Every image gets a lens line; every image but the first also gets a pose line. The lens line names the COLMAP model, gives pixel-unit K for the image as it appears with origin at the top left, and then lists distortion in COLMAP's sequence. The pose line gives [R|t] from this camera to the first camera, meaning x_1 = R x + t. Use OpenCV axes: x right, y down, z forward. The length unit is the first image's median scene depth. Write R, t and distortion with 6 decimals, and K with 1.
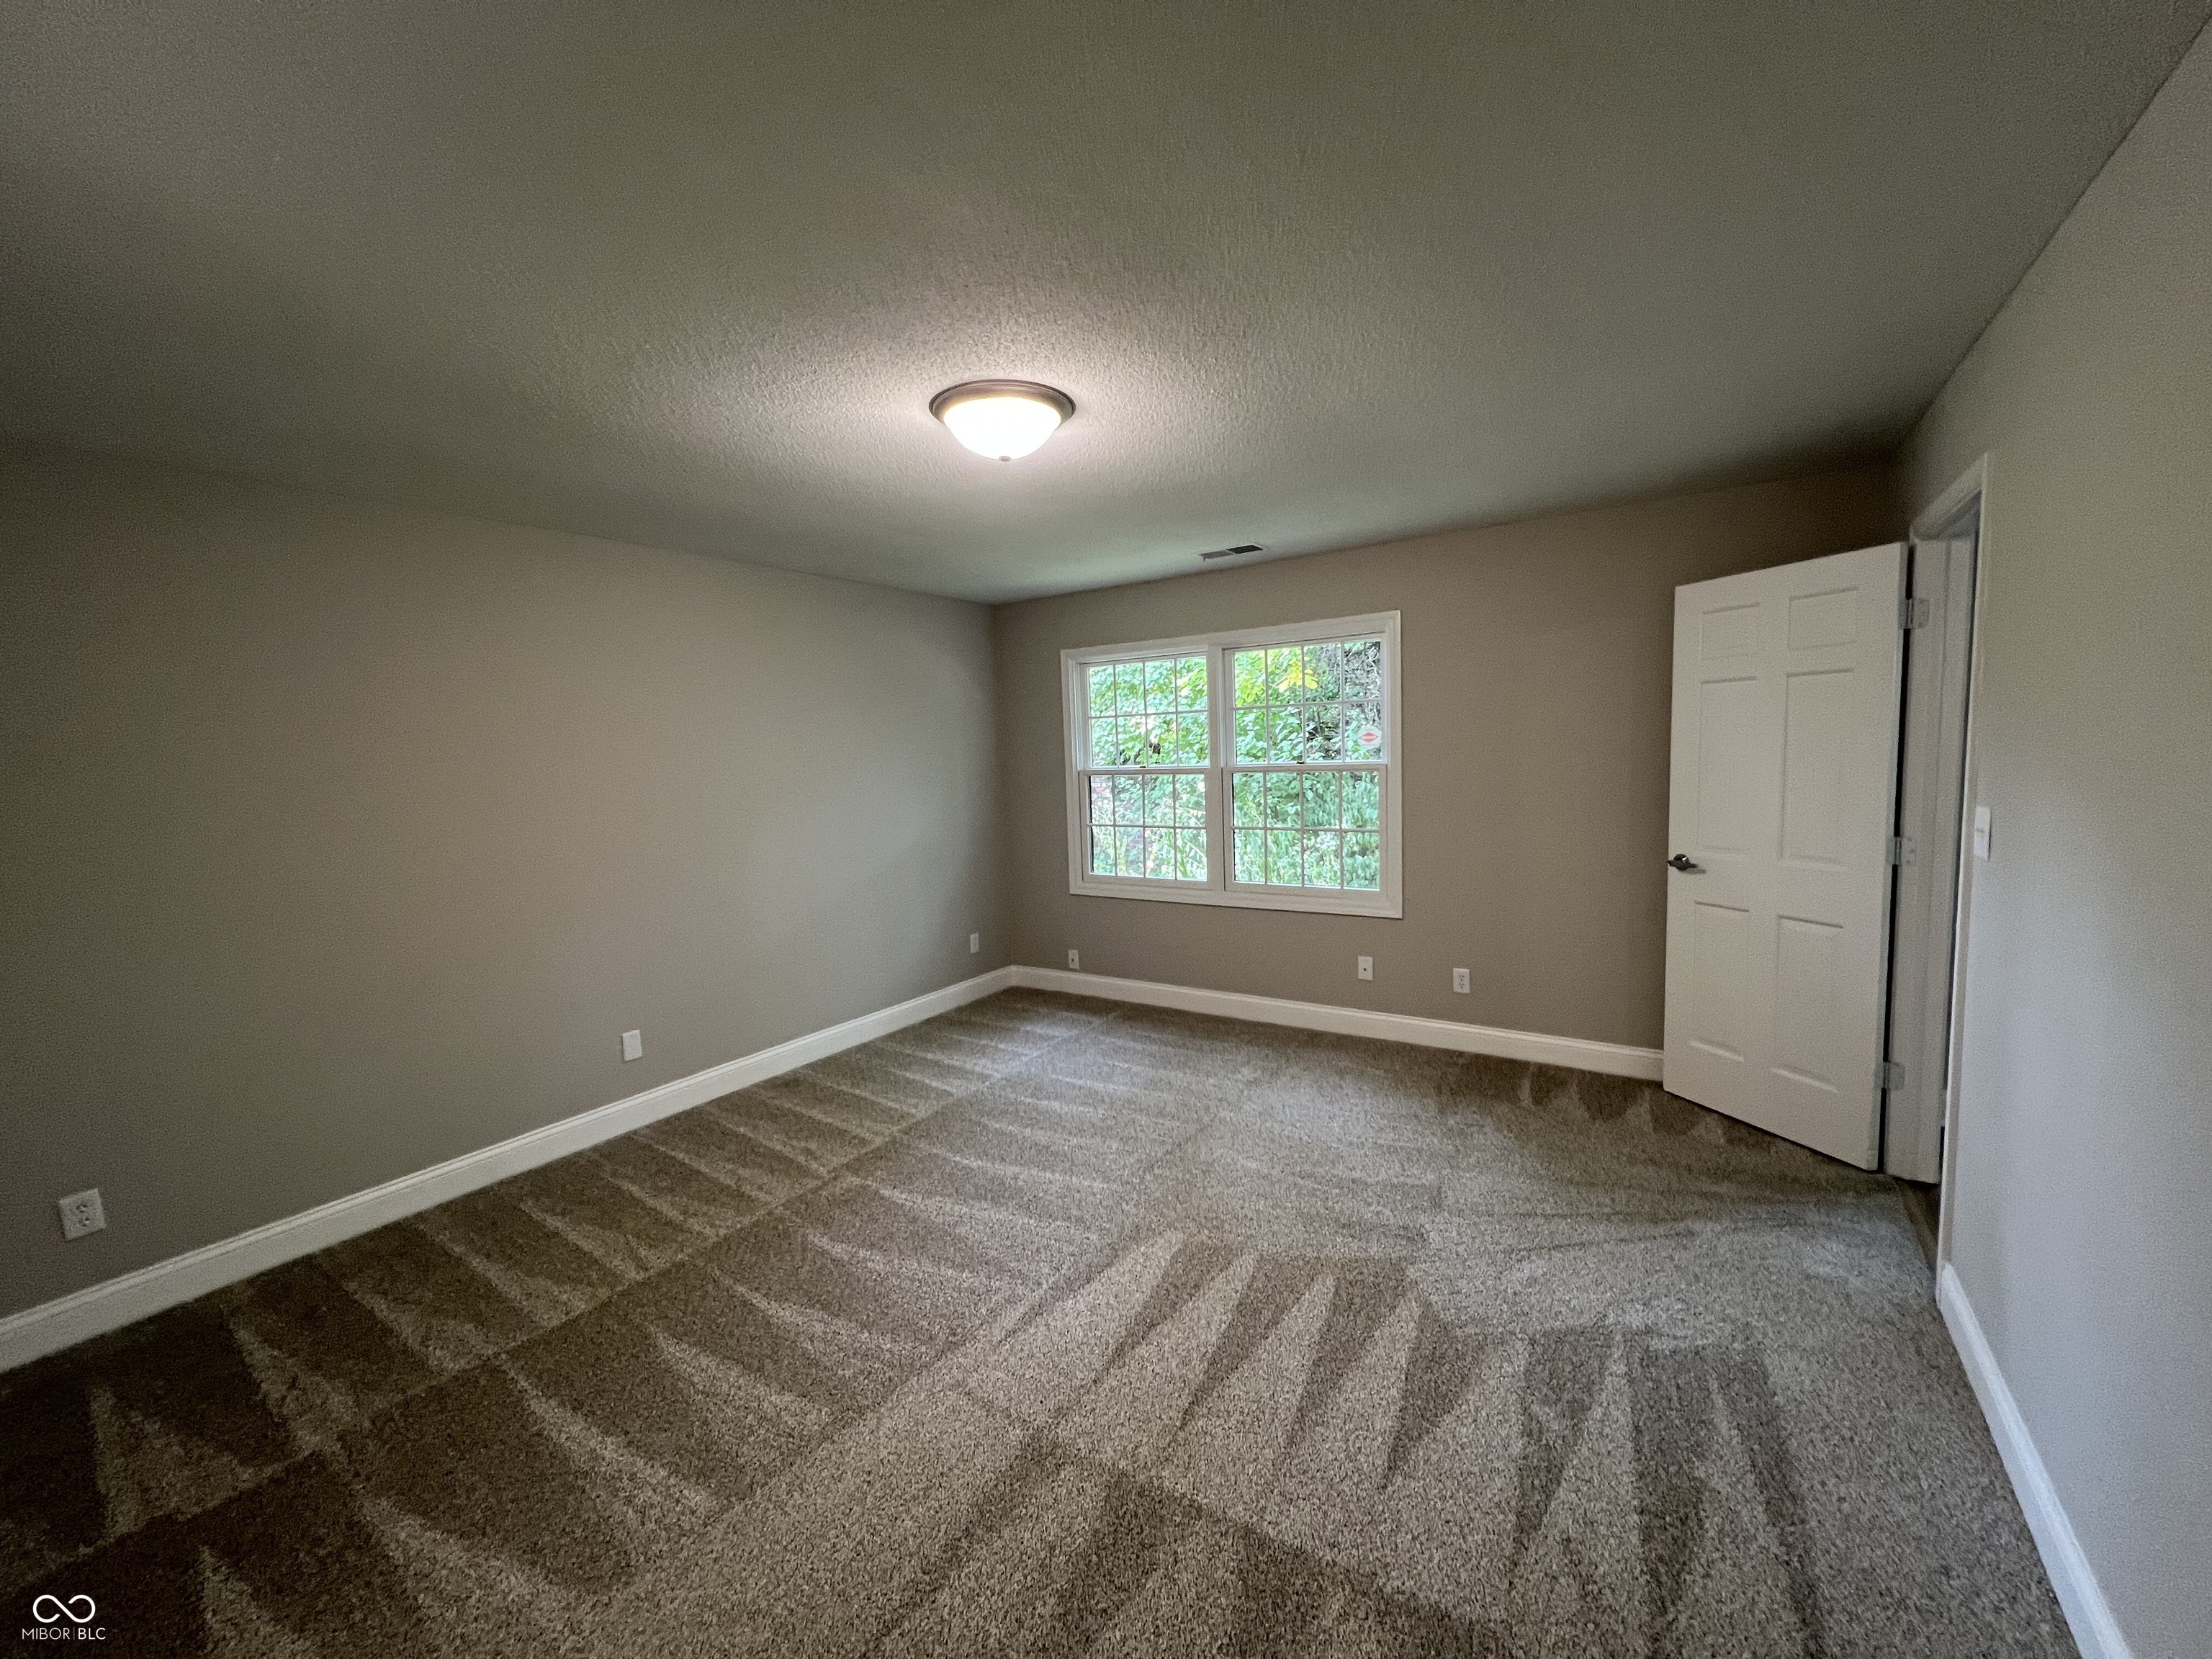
lens RADIAL K [[848.6, 0, 1106.0], [0, 848.6, 829.5], [0, 0, 1]] dist [-0.000994, -0.000054]
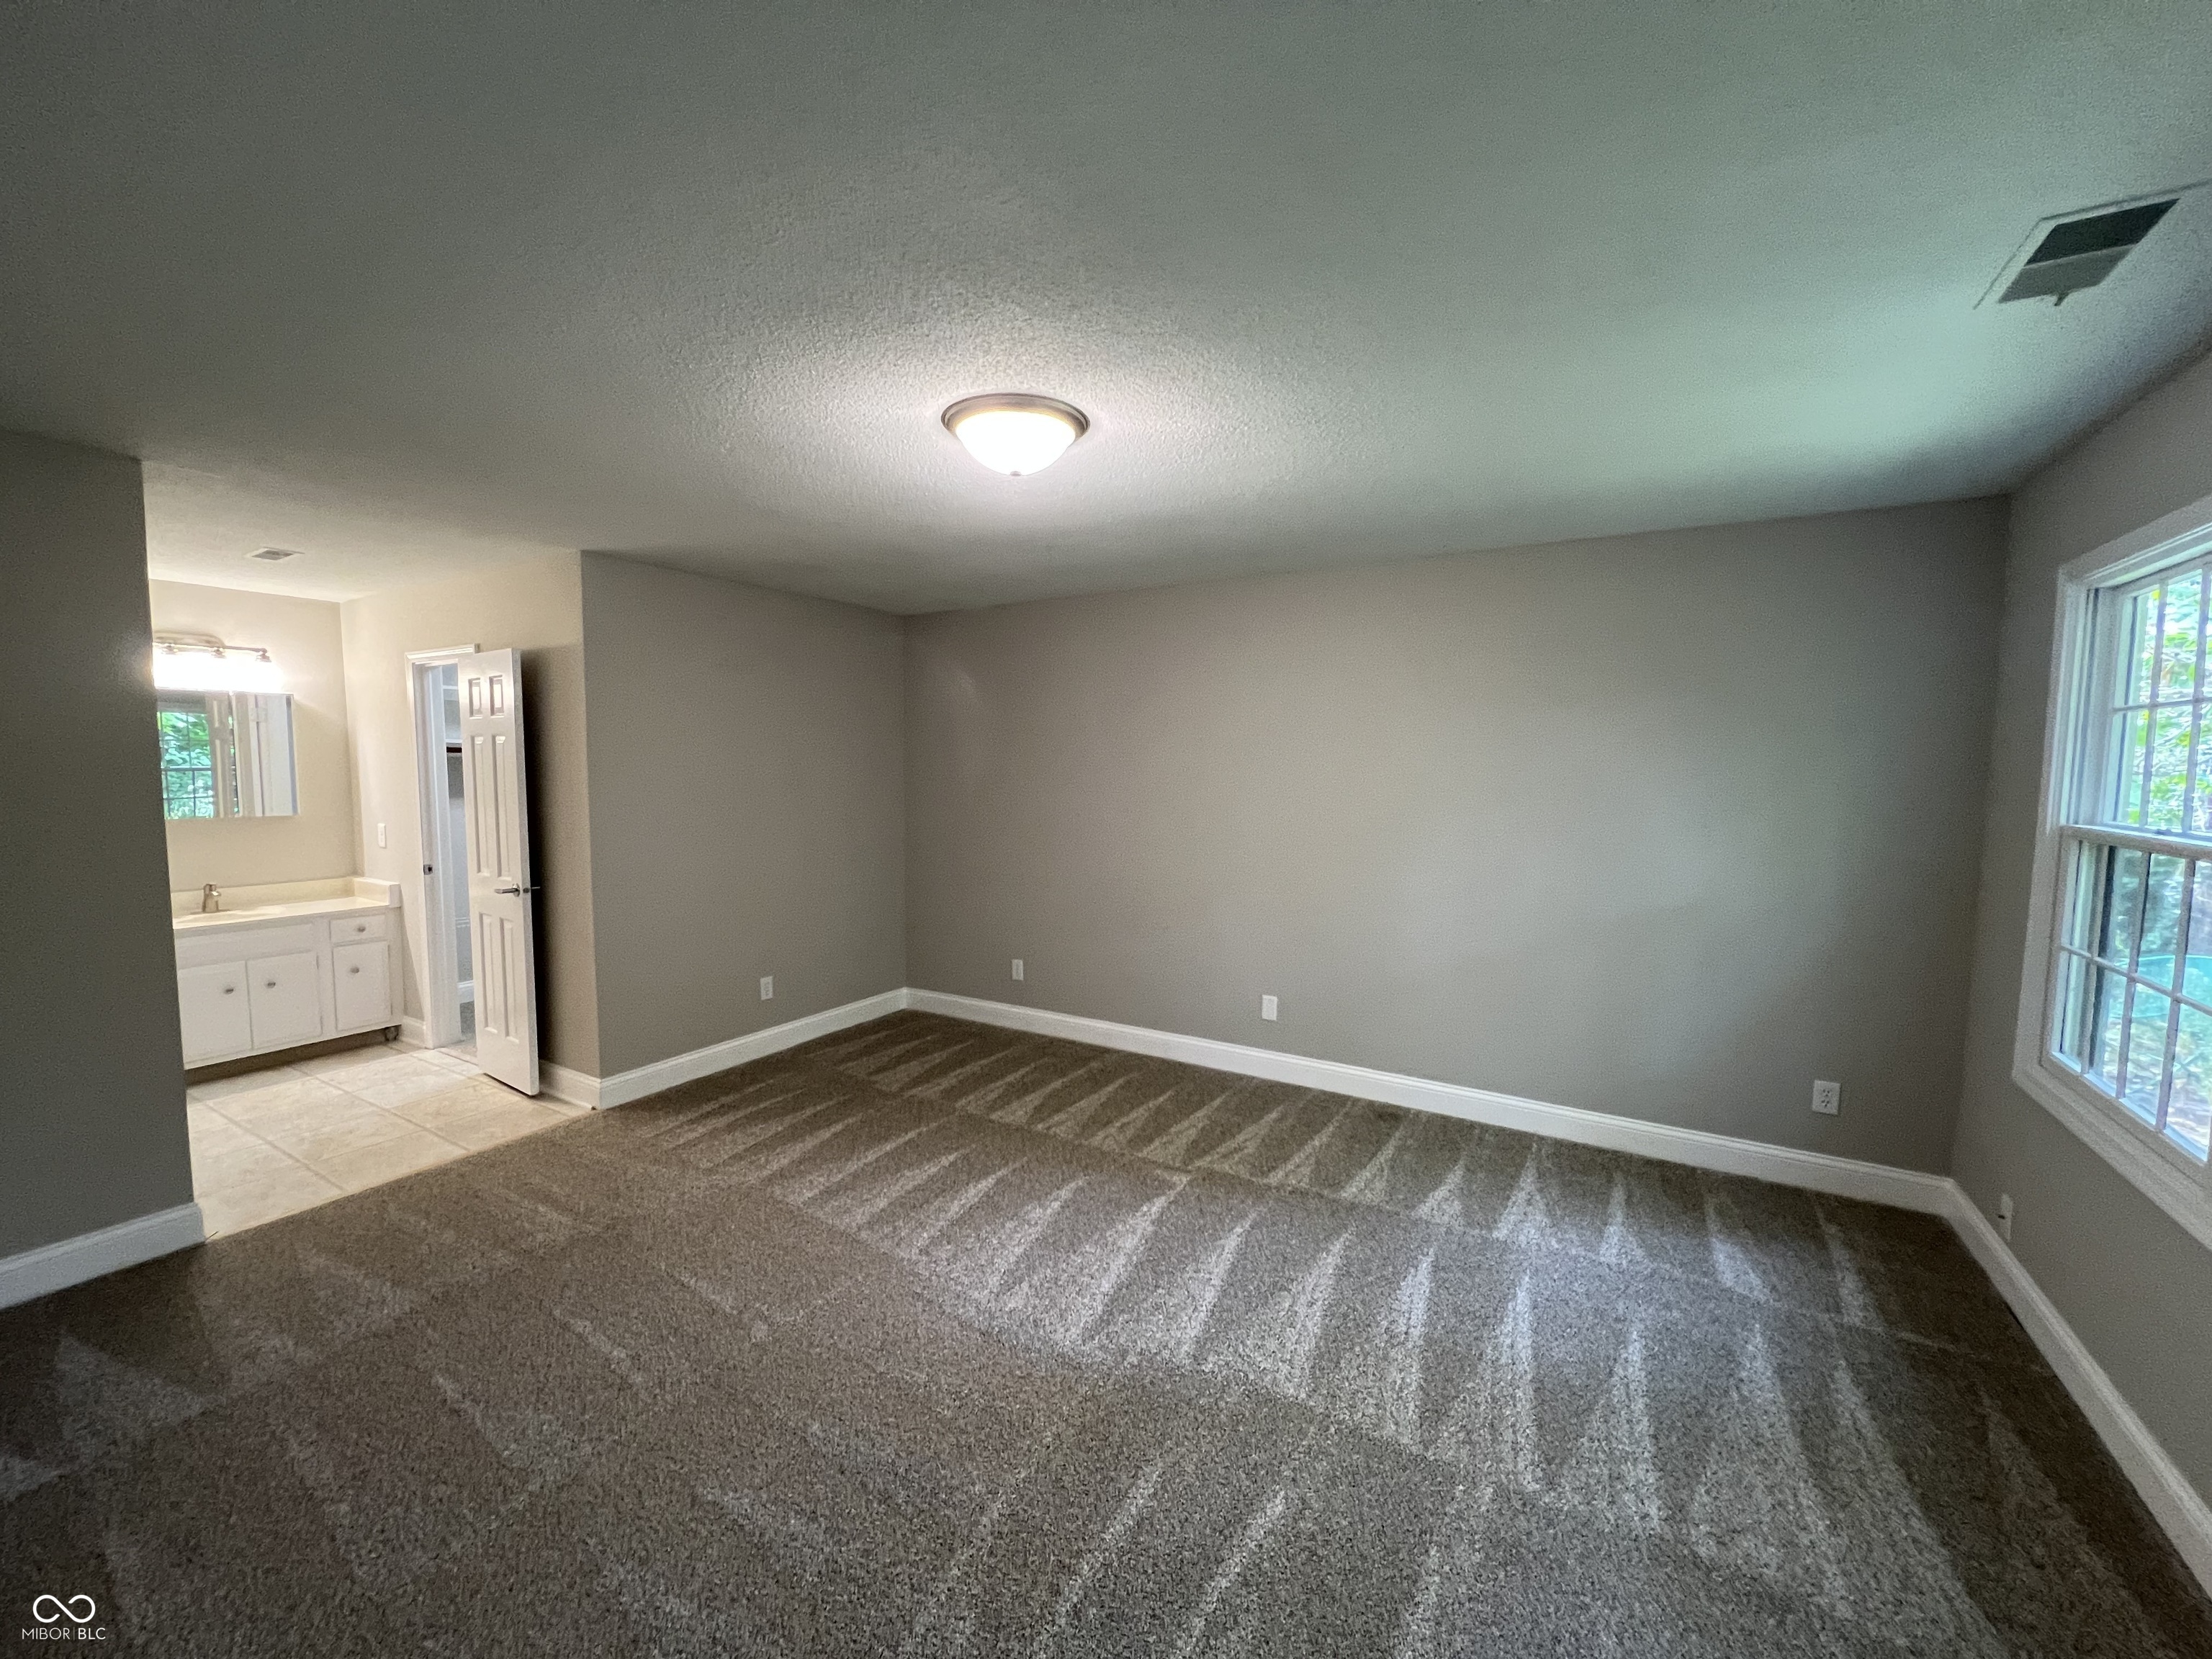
lens RADIAL K [[848.6, 0, 1106.0], [0, 848.6, 829.5], [0, 0, 1]] dist [-0.000994, -0.000054]
pose [[0.074220, 0.109259, -0.991239, 0.635378], [-0.105727, 0.989240, 0.101122, -0.096925], [0.991622, 0.097295, 0.084973, 0.739292]]
